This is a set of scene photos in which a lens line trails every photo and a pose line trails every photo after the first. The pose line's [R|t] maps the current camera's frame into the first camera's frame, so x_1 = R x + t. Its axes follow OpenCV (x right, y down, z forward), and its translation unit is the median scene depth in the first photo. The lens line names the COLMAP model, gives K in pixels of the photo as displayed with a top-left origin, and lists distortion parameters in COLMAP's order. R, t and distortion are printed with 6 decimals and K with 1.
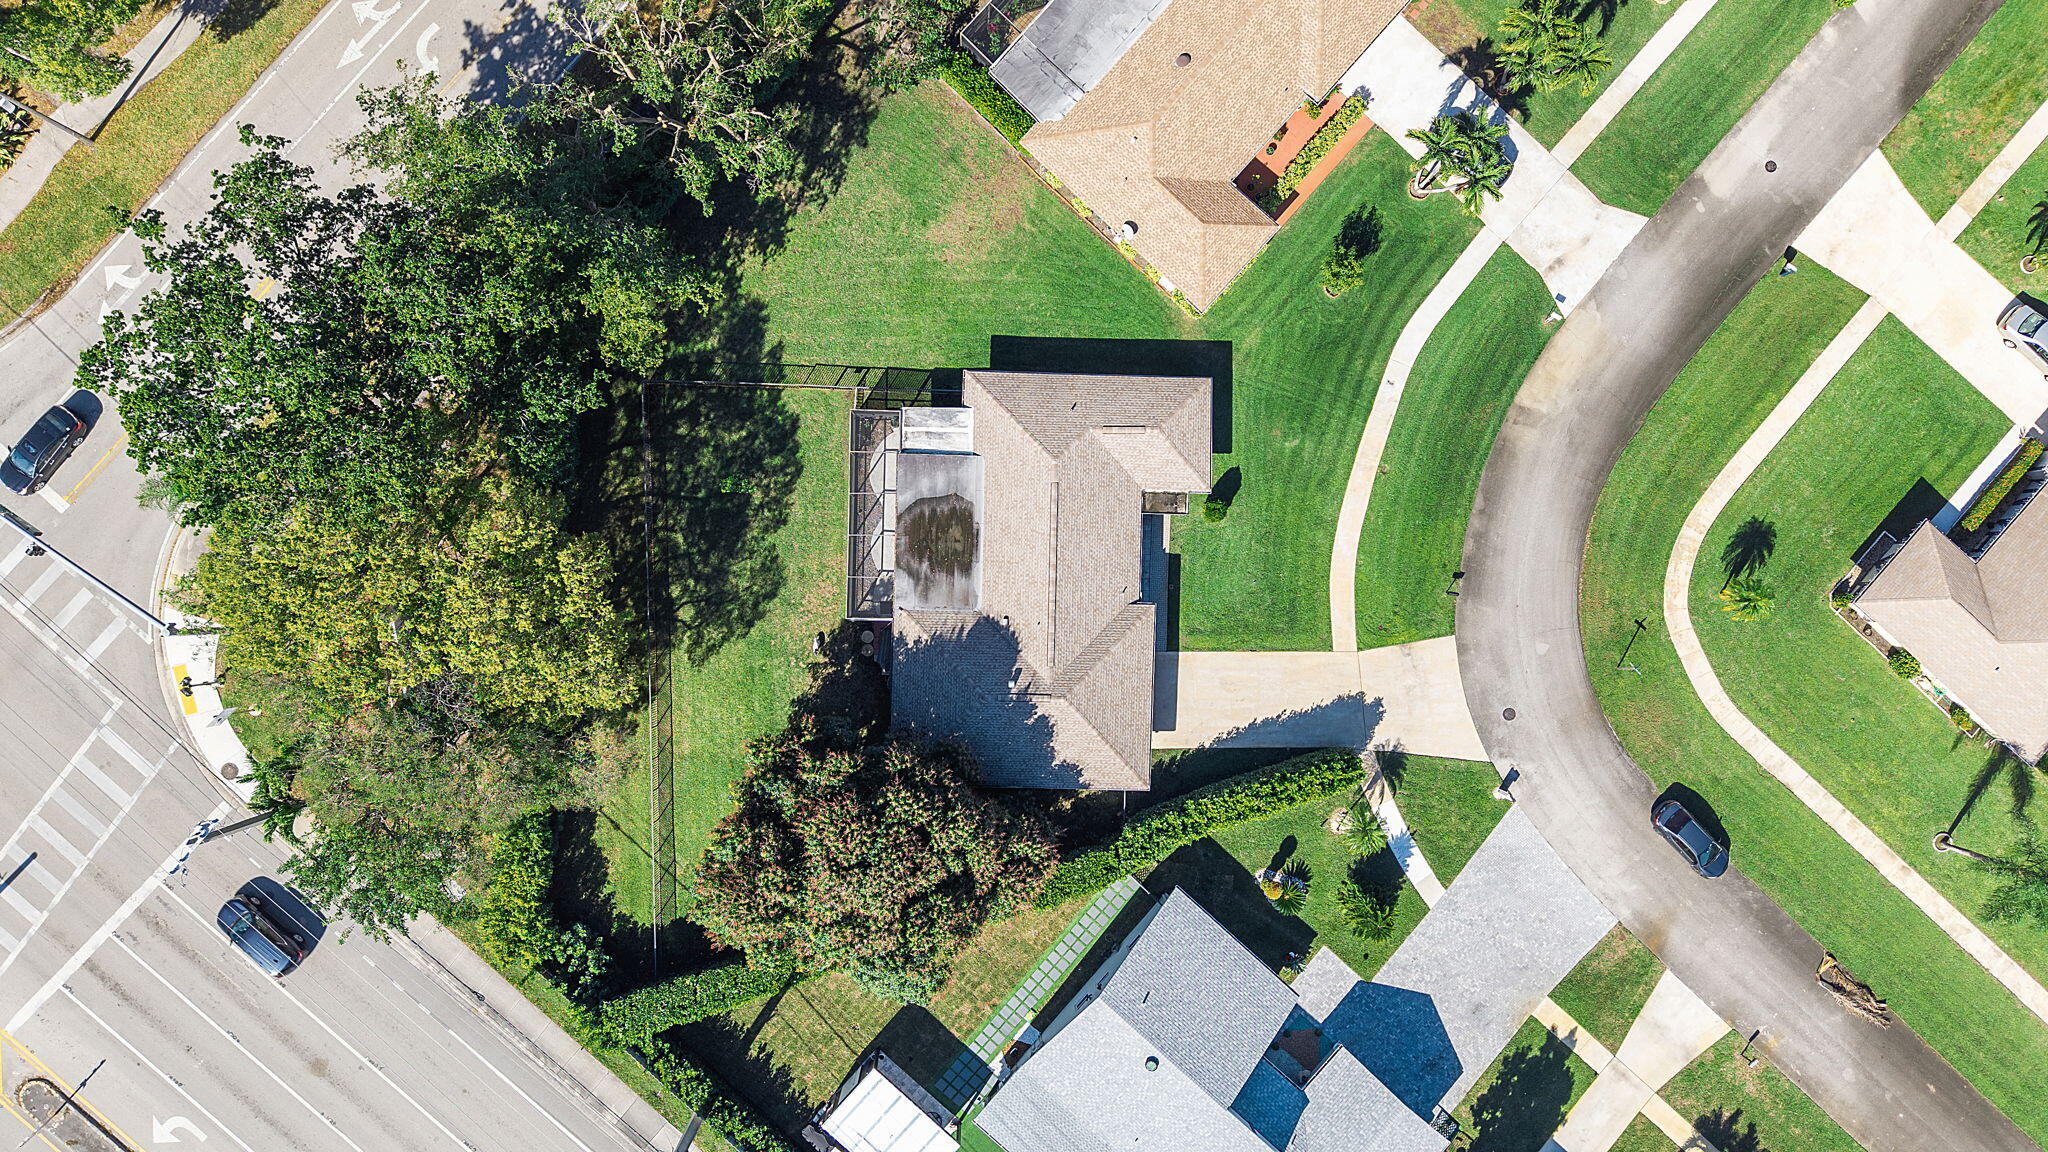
lens RADIAL K [[1380.8, 0, 1024.0], [0, 1380.8, 576.0], [0, 0, 1]] dist [0.038270, -0.046298]
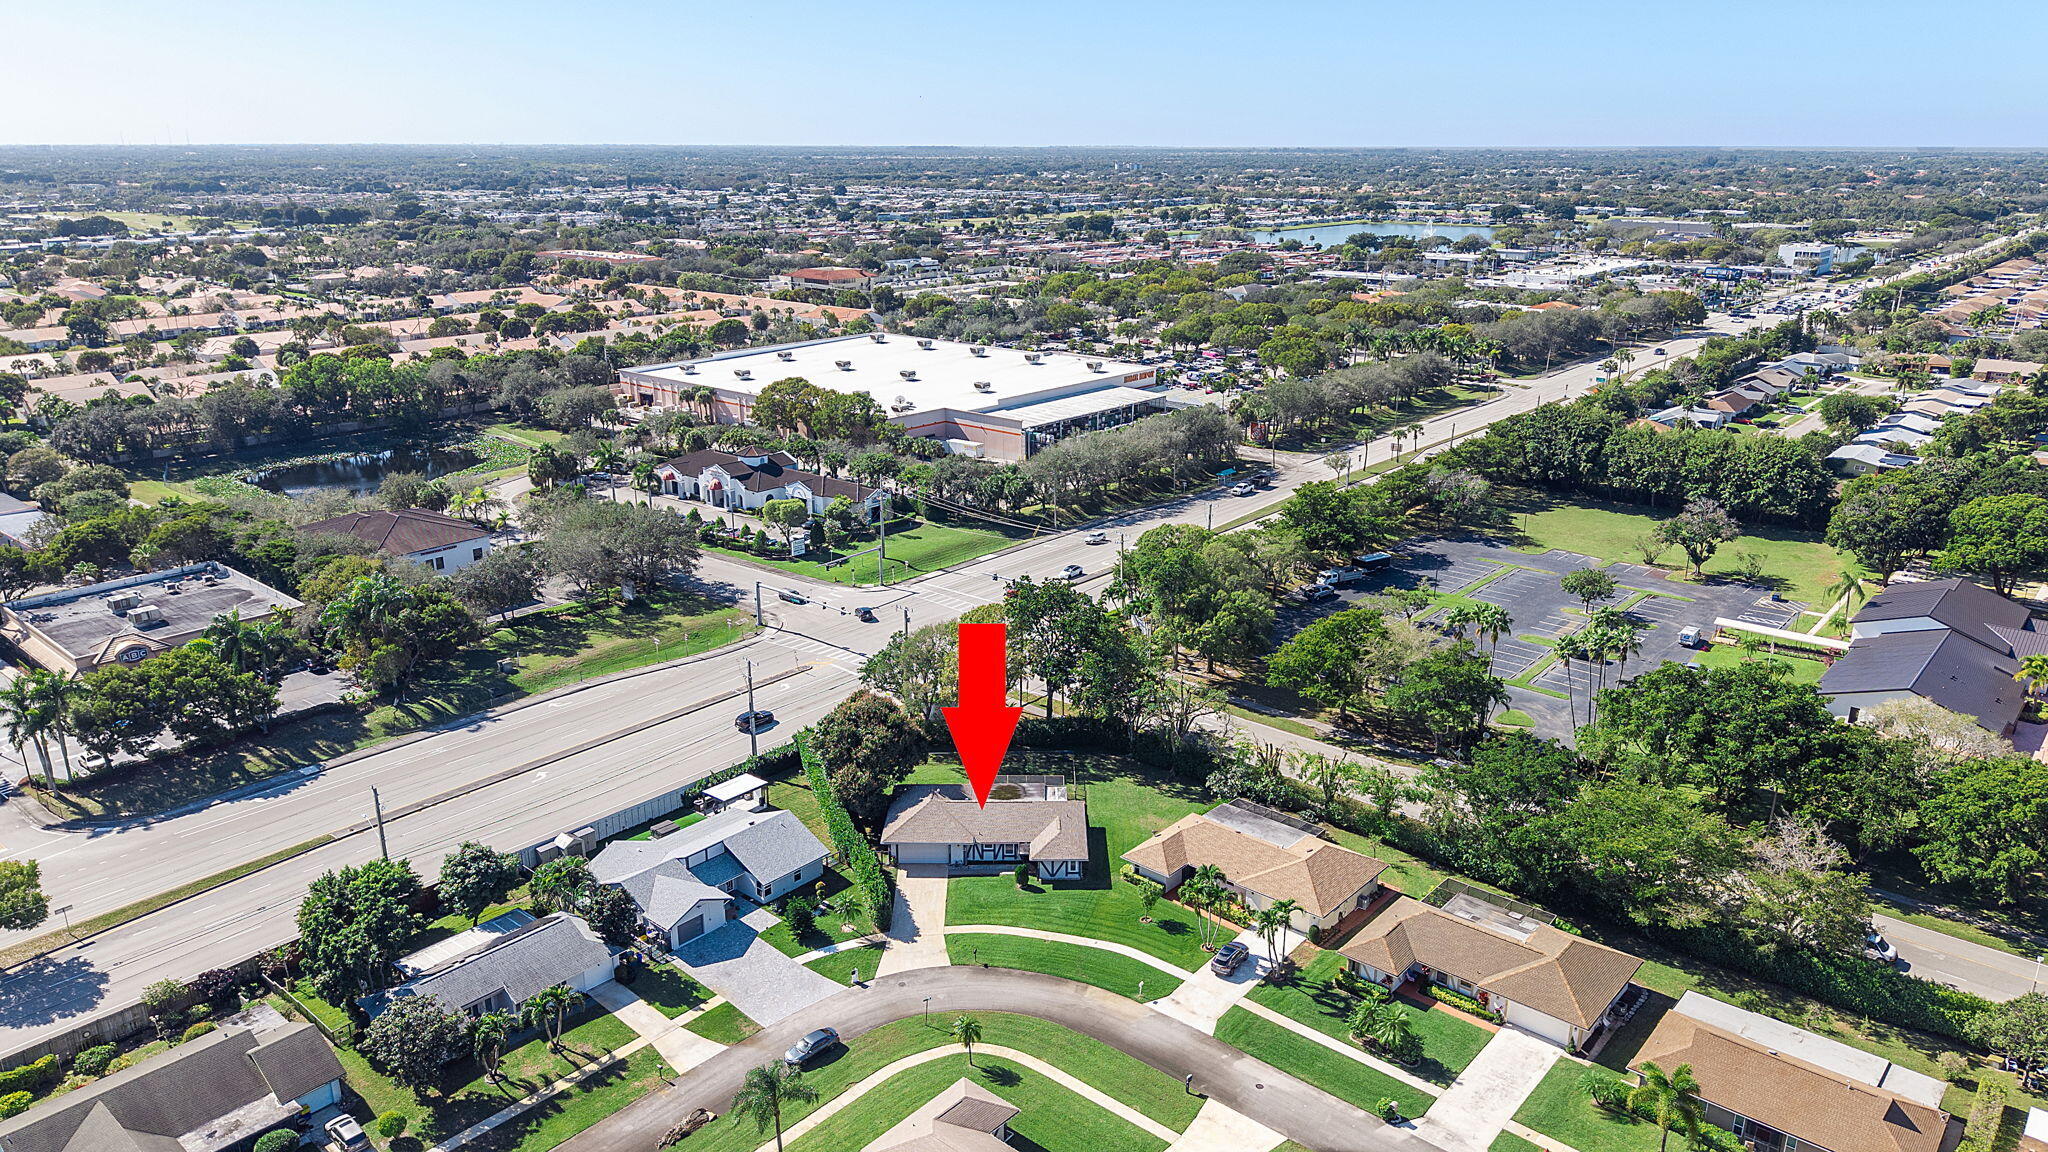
lens RADIAL K [[1380.8, 0, 1024.0], [0, 1380.8, 576.0], [0, 0, 1]] dist [0.038270, -0.046298]
pose [[0.013479, 0.264805, -0.964208, 1.831894], [-0.999906, 0.001153, -0.013661, -0.024338], [-0.002506, 0.964301, 0.264796, 0.087257]]
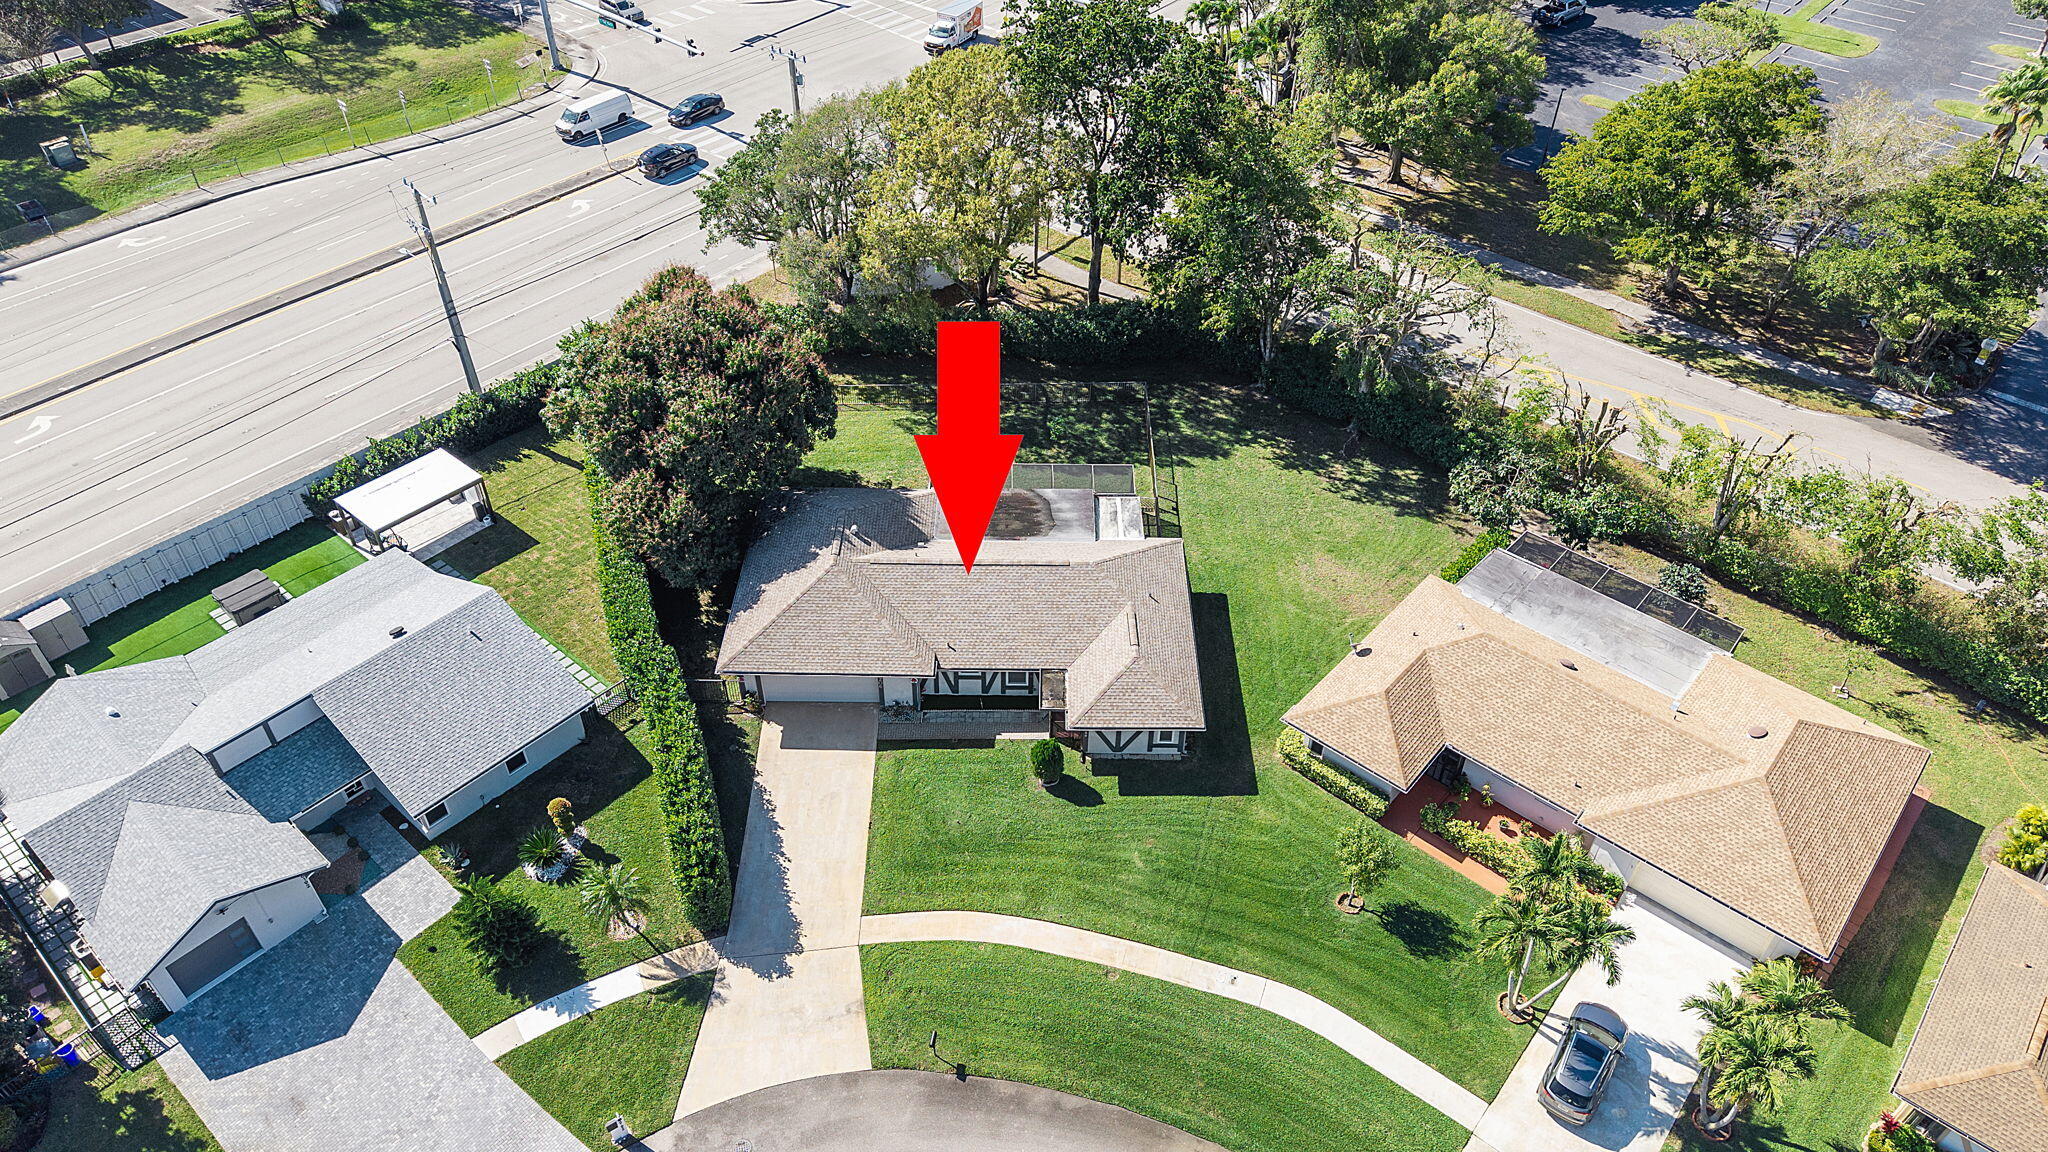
lens RADIAL K [[1380.8, 0, 1024.0], [0, 1380.8, 576.0], [0, 0, 1]] dist [0.038270, -0.046298]
pose [[0.014584, 0.630891, -0.775735, 0.683493], [-0.999831, 0.000548, -0.018352, -0.018805], [-0.011153, 0.775872, 0.630792, 0.390526]]
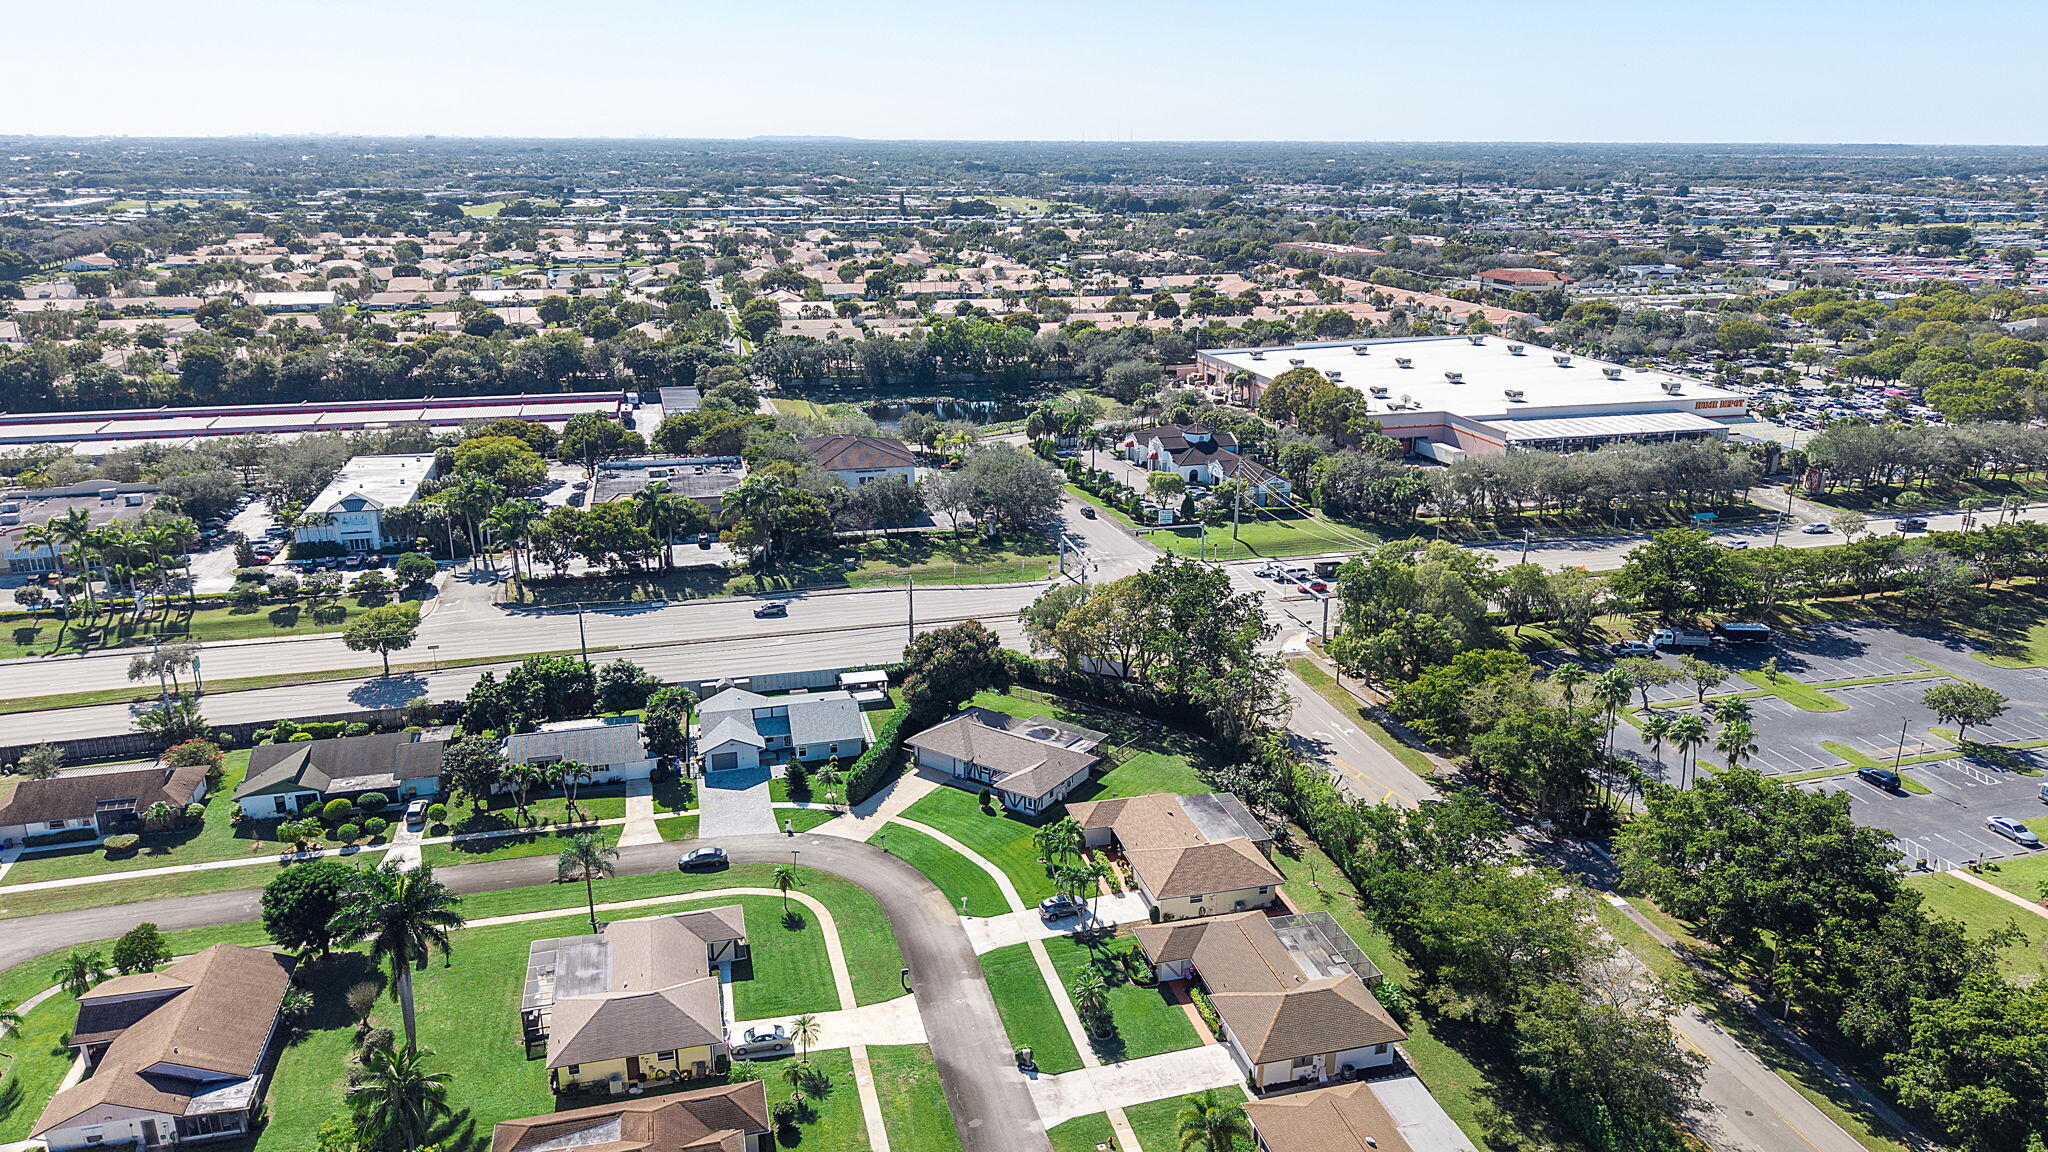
lens RADIAL K [[1375.3, 0, 1024.0], [0, 1375.3, 576.0], [0, 0, 1]] dist [0.106540, -0.151280]
pose [[-0.553434, 0.214988, -0.804668, 1.705892], [-0.832495, -0.172634, 0.526449, -1.133110], [-0.025733, 0.961238, 0.274518, 0.079933]]
